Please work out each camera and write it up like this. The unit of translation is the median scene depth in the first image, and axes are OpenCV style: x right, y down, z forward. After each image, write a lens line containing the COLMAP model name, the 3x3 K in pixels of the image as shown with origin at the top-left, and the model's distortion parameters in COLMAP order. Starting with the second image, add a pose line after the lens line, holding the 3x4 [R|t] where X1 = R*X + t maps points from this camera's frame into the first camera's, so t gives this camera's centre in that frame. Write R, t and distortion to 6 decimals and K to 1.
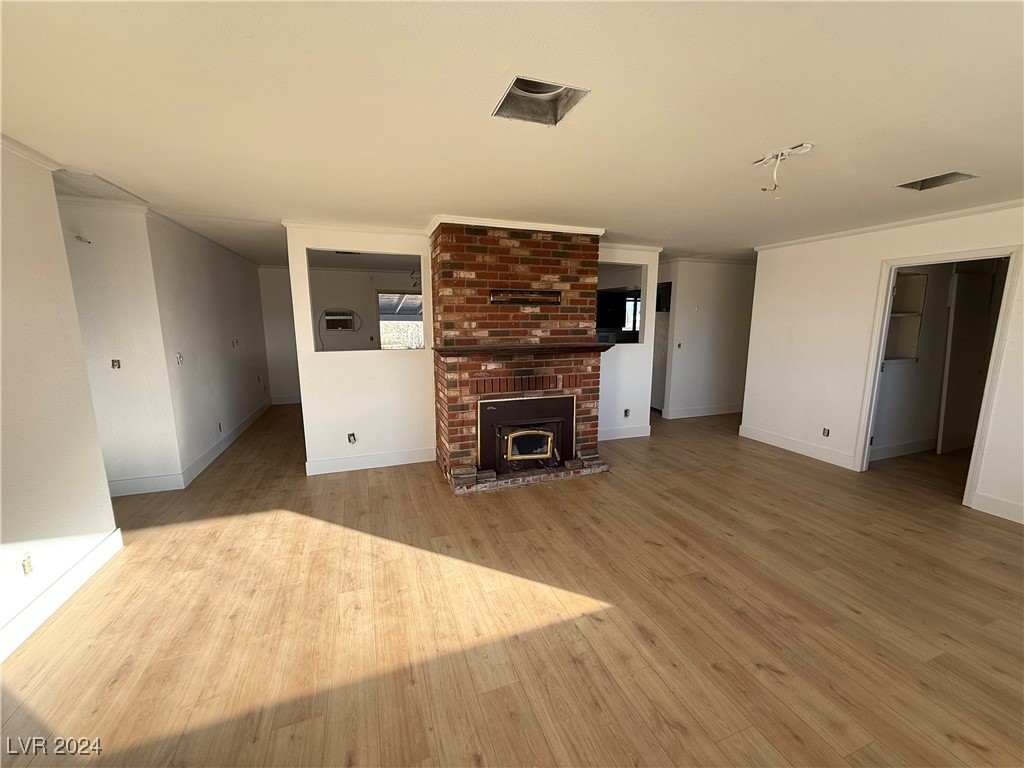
lens RADIAL K [[404.5, 0, 511.3], [0, 404.5, 385.4], [0, 0, 1]] dist [-0.000901, -0.000593]
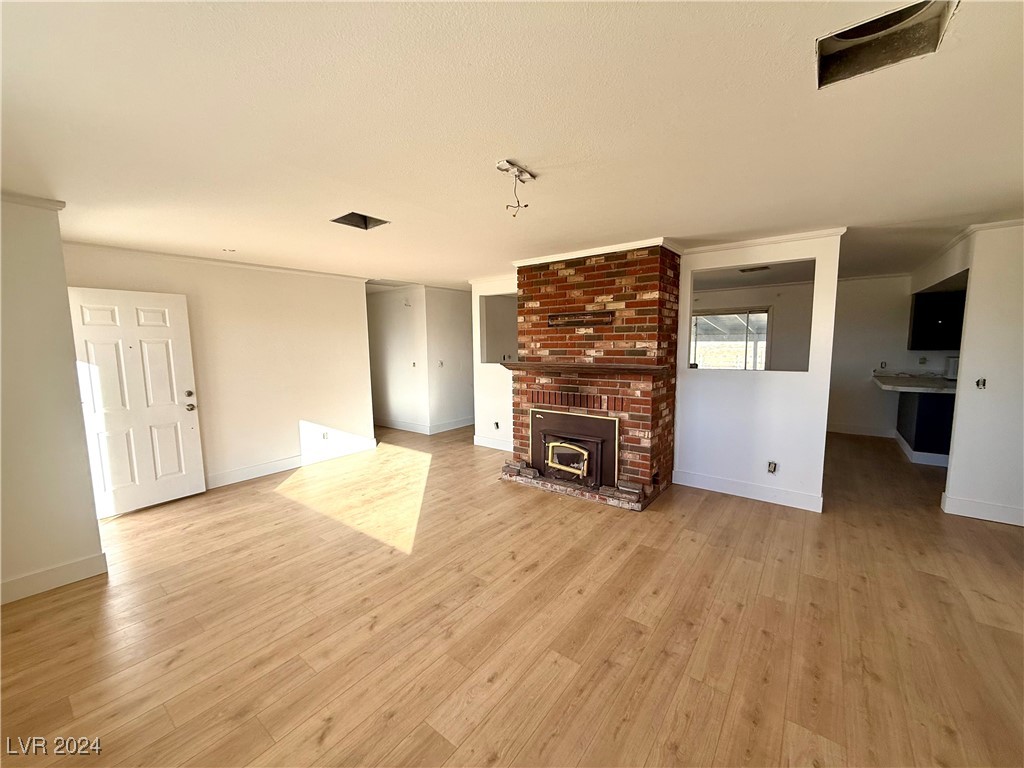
lens RADIAL K [[404.5, 0, 507.8], [0, 404.5, 385.1], [0, 0, 1]] dist [-0.000901, -0.000593]
pose [[0.531466, 0.082278, -0.843074, 0.870293], [-0.126028, 0.991875, 0.017352, -0.041459], [0.837652, 0.097029, 0.537517, 0.289901]]
